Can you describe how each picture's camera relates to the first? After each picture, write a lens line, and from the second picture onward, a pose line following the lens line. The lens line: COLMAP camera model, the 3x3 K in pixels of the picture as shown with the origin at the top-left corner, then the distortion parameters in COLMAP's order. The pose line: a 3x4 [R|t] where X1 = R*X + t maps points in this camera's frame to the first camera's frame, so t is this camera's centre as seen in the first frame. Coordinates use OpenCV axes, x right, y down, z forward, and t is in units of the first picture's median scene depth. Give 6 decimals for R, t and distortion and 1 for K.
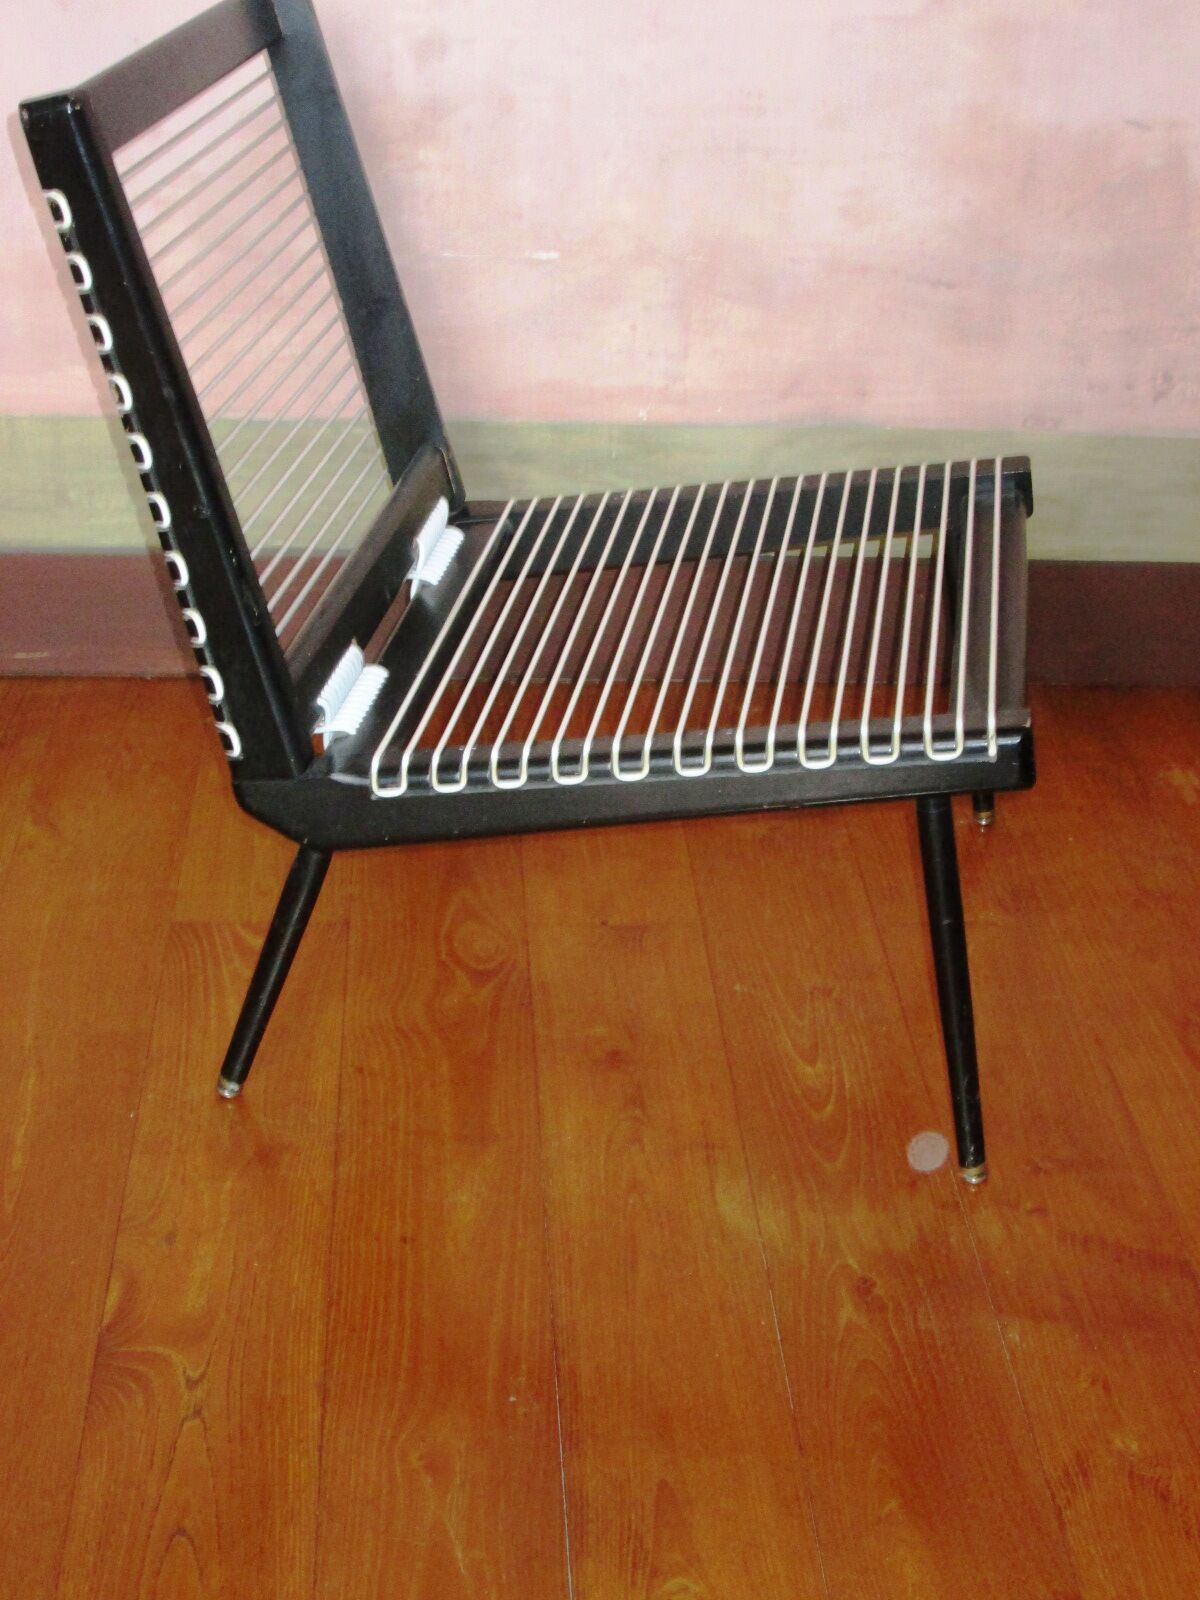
lens RADIAL K [[2718.7, 0, 600.1], [0, 2718.7, 714.2], [0, 0, 1]] dist [-0.047380, -0.074397]
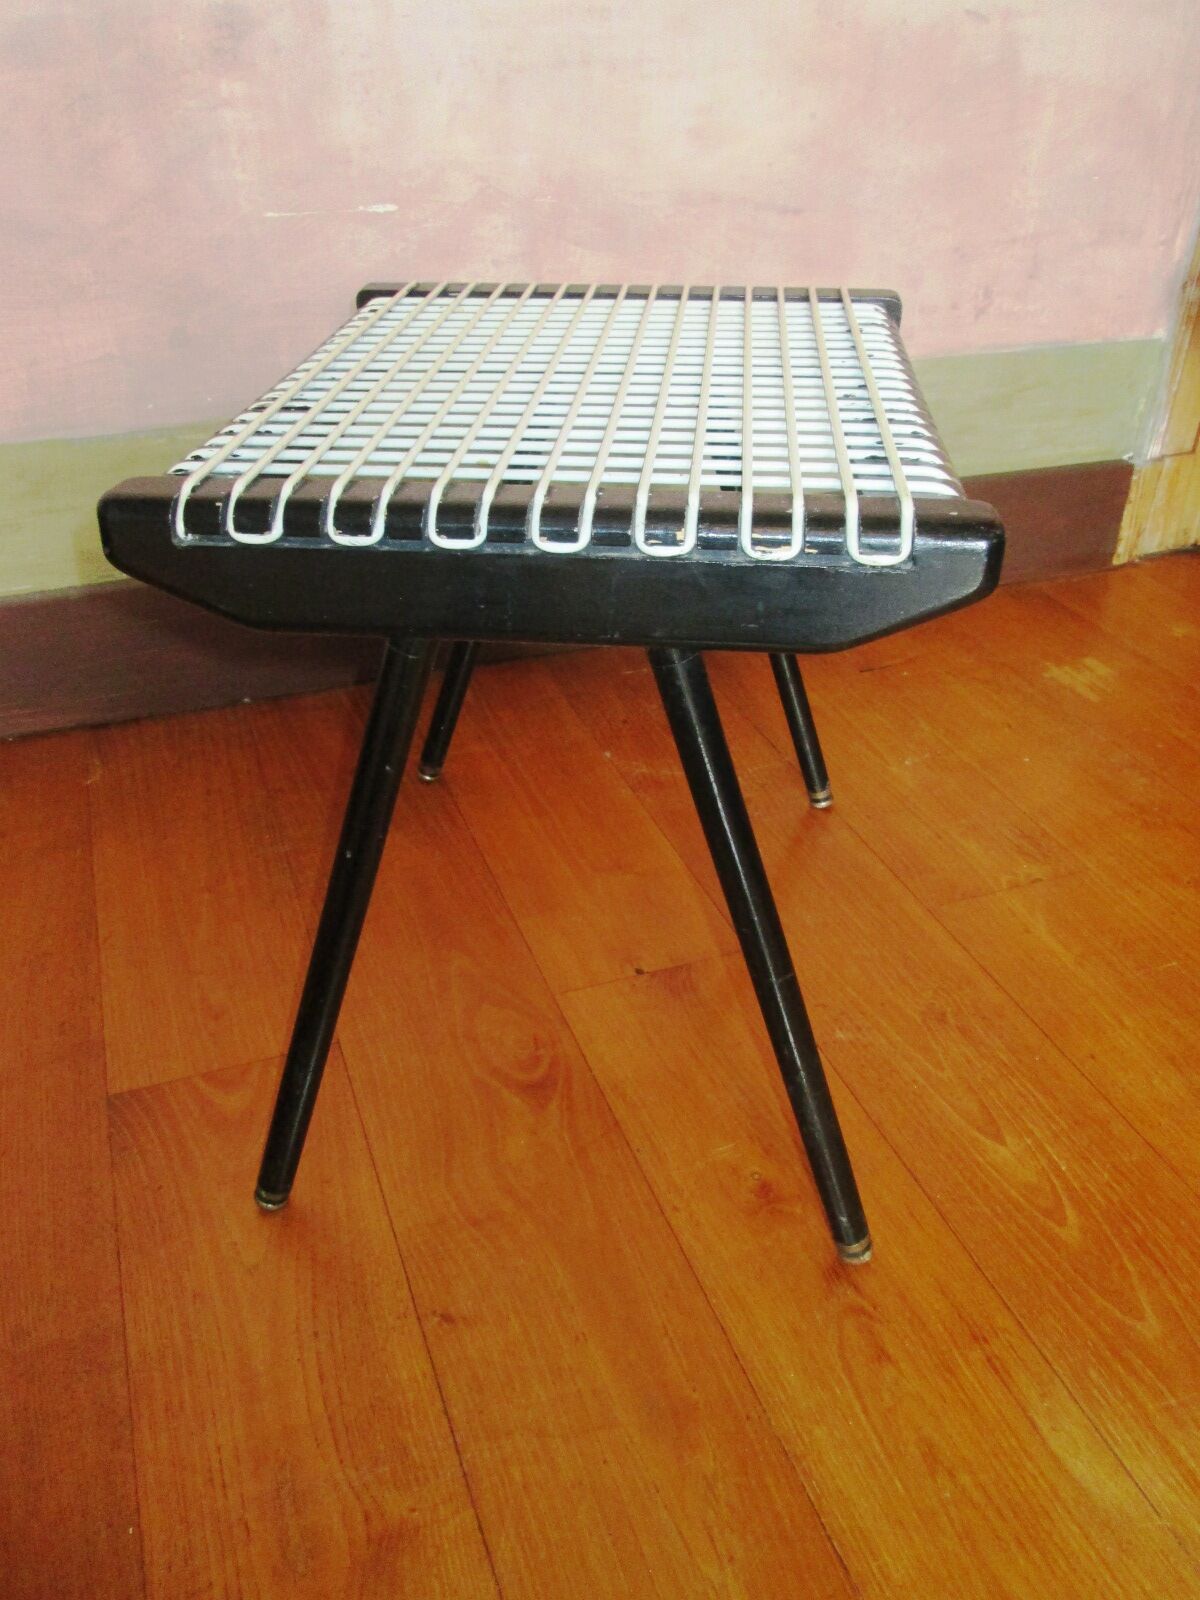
lens RADIAL K [[1358.2, 0, 595.9], [0, 1358.2, 777.4], [0, 0, 1]] dist [-0.017605, 0.002254]
pose [[0.958844, -0.173120, 0.225051, -0.098765], [0.144772, 0.979934, 0.137005, -0.042889], [-0.244254, -0.098785, 0.964667, 0.623970]]
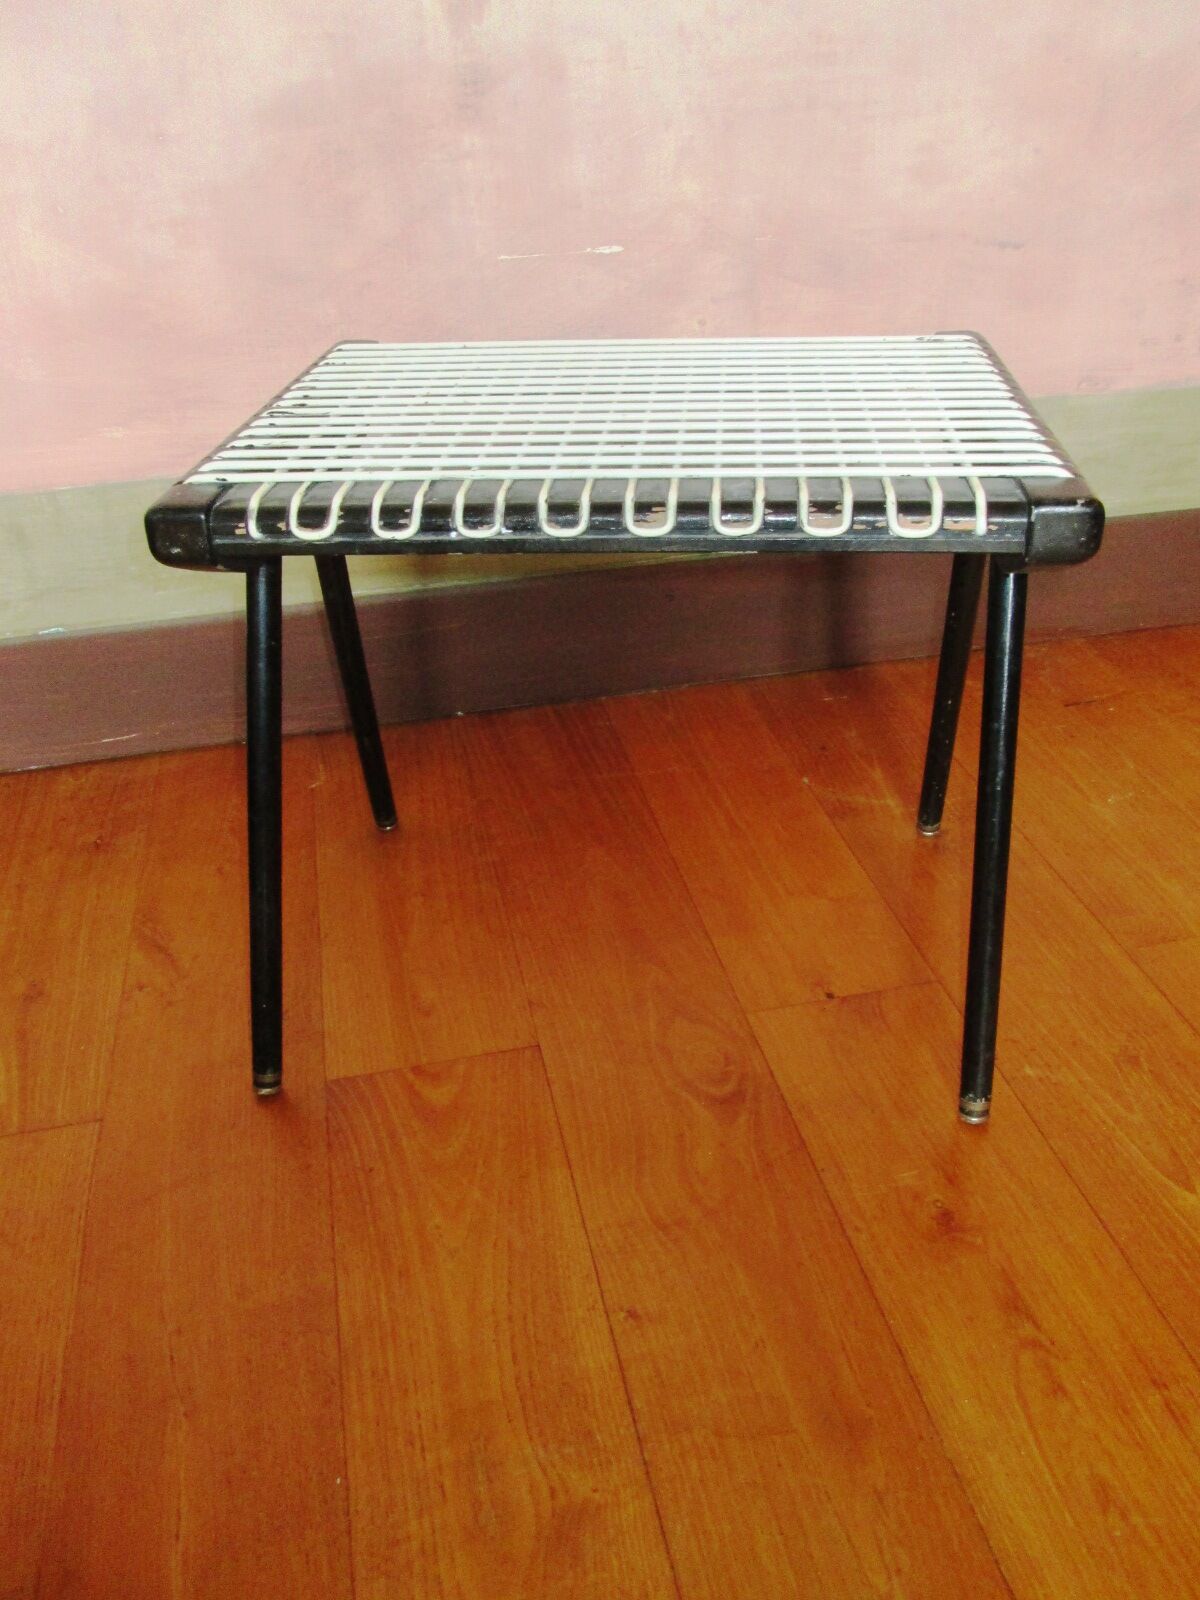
lens RADIAL K [[1358.2, 0, 595.9], [0, 1358.2, 777.4], [0, 0, 1]] dist [-0.017605, 0.002254]
pose [[0.987096, -0.133224, 0.088846, -0.104072], [0.123105, 0.986163, 0.111030, -0.049877], [-0.102408, -0.098659, 0.989838, 0.607862]]
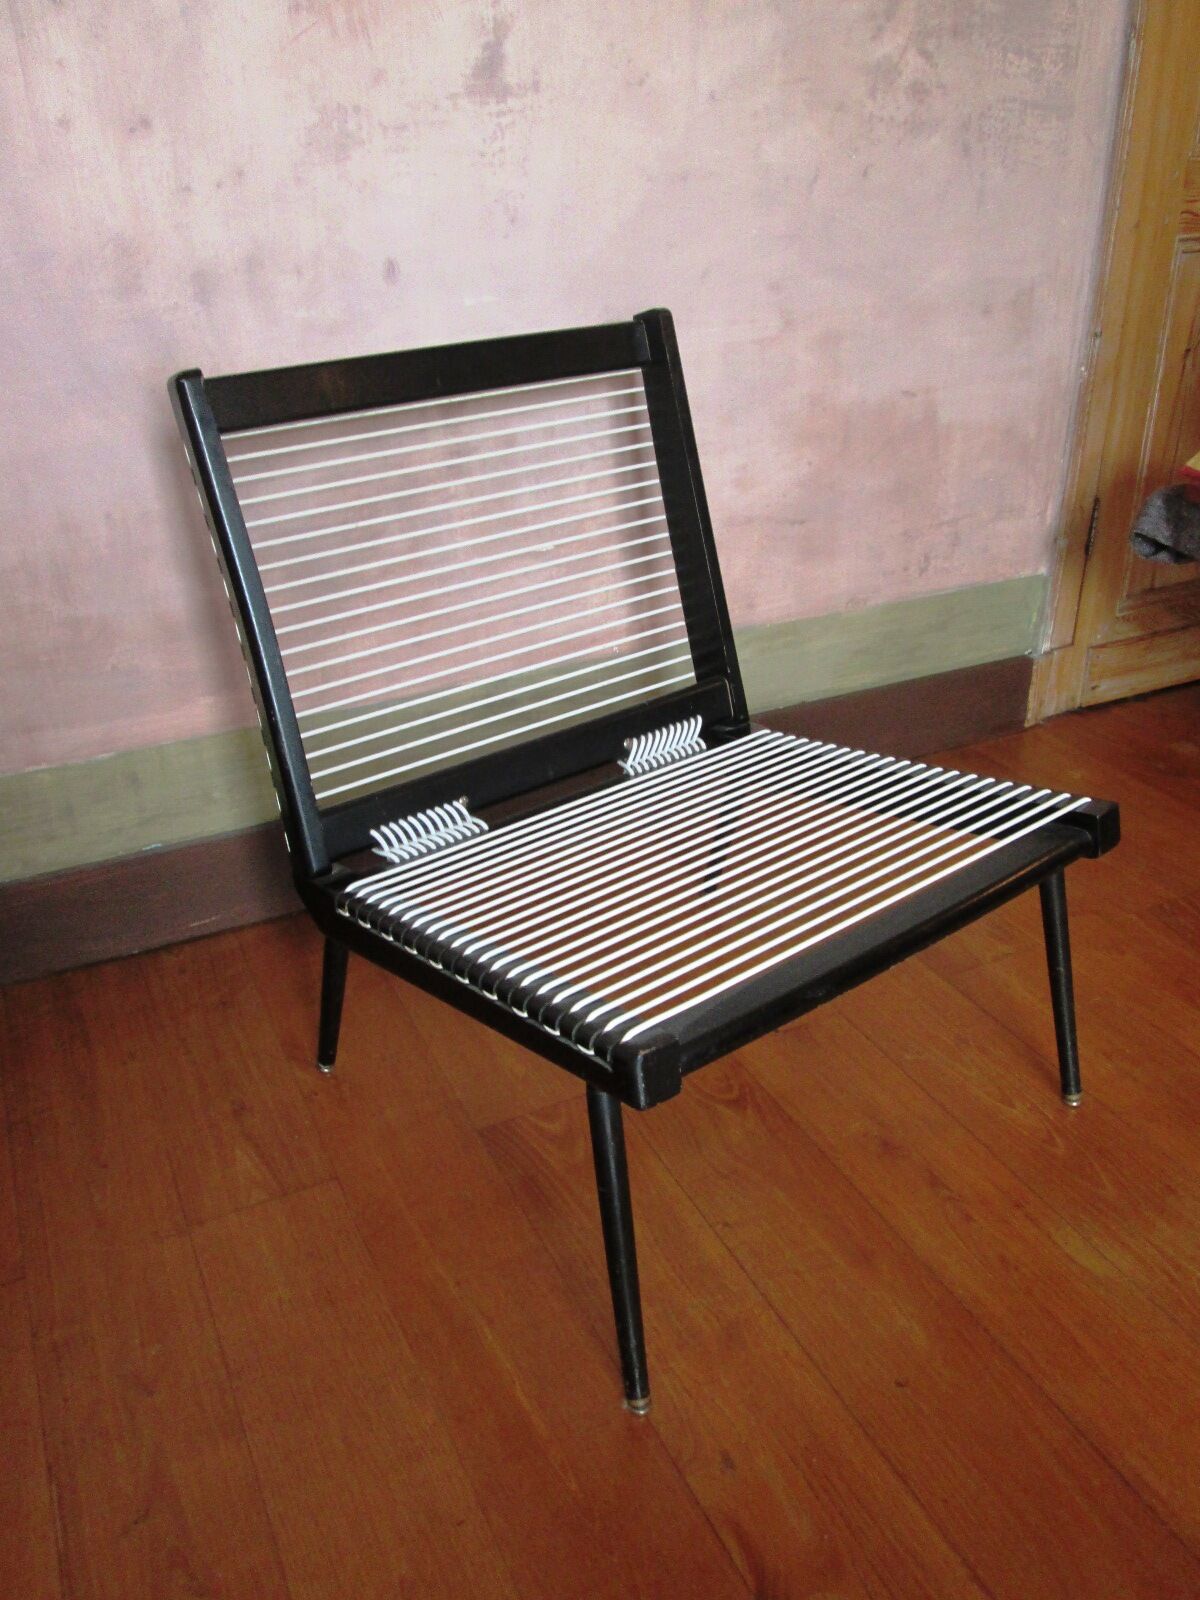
lens RADIAL K [[1358.2, 0, 595.9], [0, 1358.2, 777.4], [0, 0, 1]] dist [-0.017605, 0.002254]
pose [[0.926323, -0.220410, 0.305525, -0.266988], [0.211319, 0.975387, 0.062958, -0.109828], [-0.311881, 0.006244, 0.950100, 0.402261]]
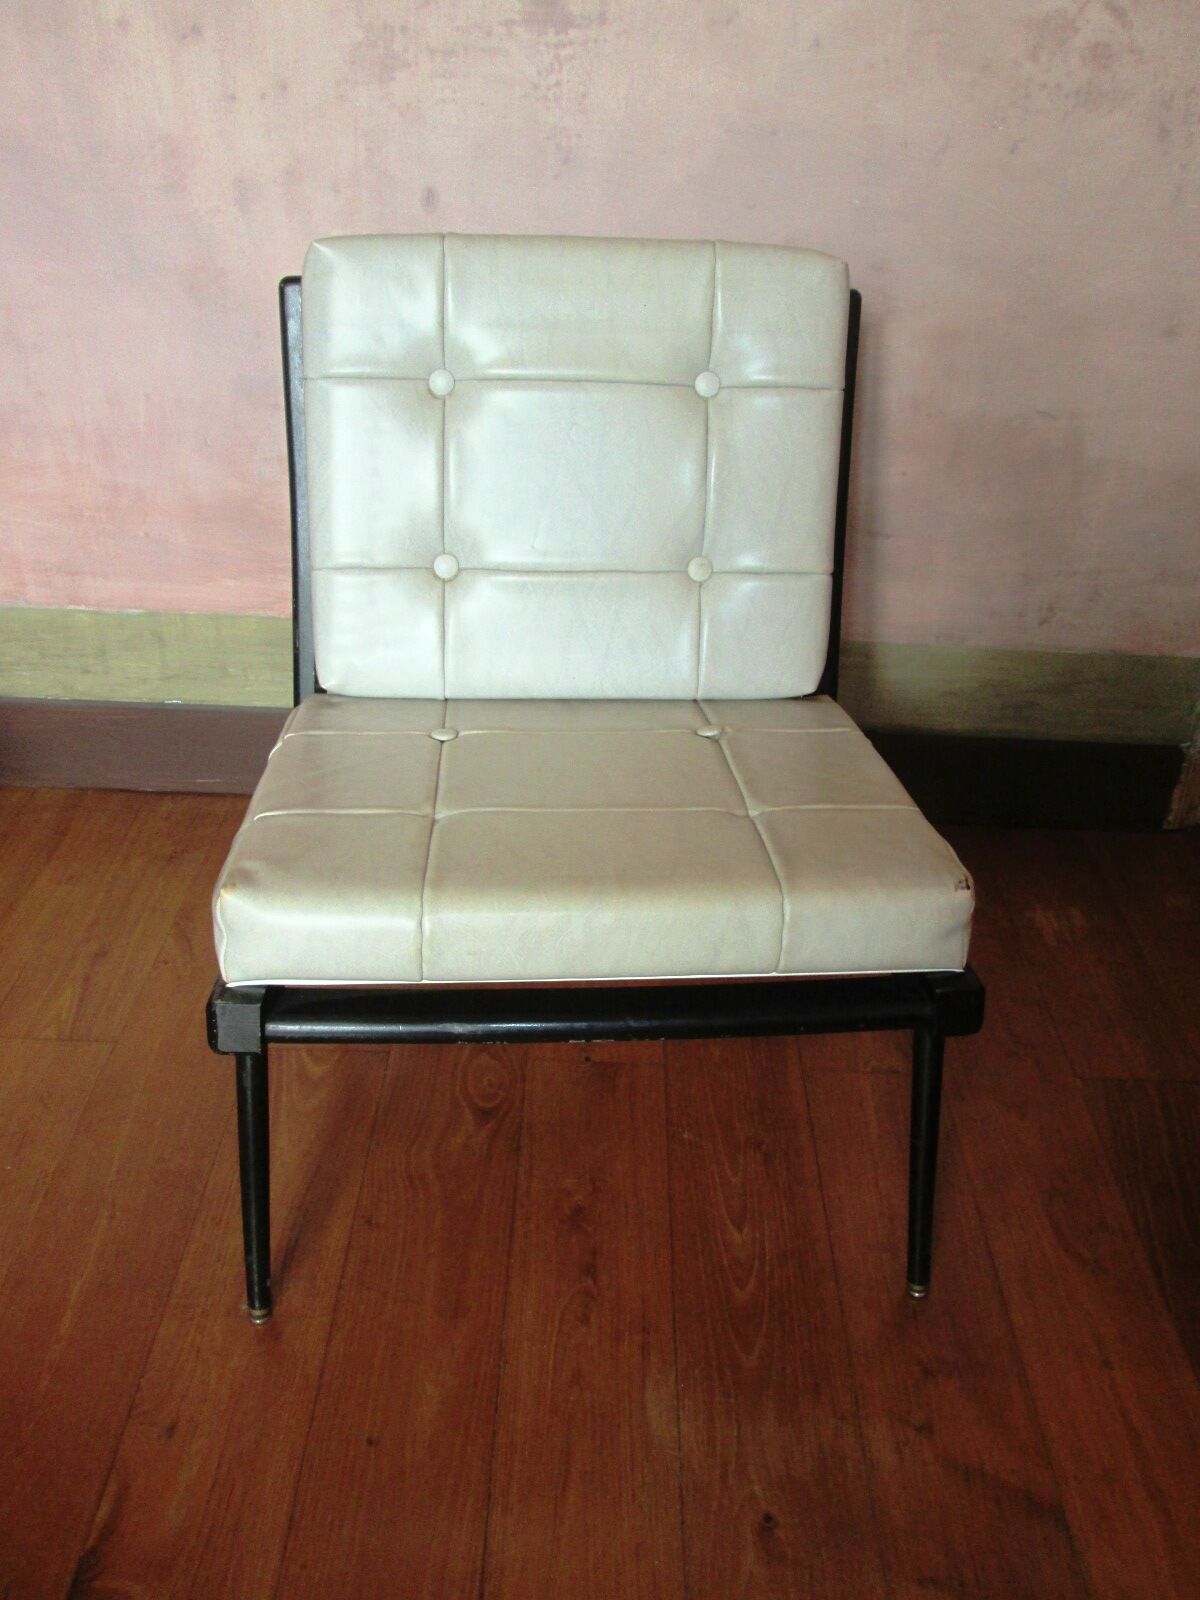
lens RADIAL K [[1353.2, 0, 573.5], [0, 1353.2, 782.4], [0, 0, 1]] dist [-0.015300, -0.007448]
pose [[0.996330, 0.039806, -0.075772, 0.039297], [-0.031054, 0.993068, 0.113365, -0.129258], [0.079760, -0.110596, 0.990660, 0.393780]]
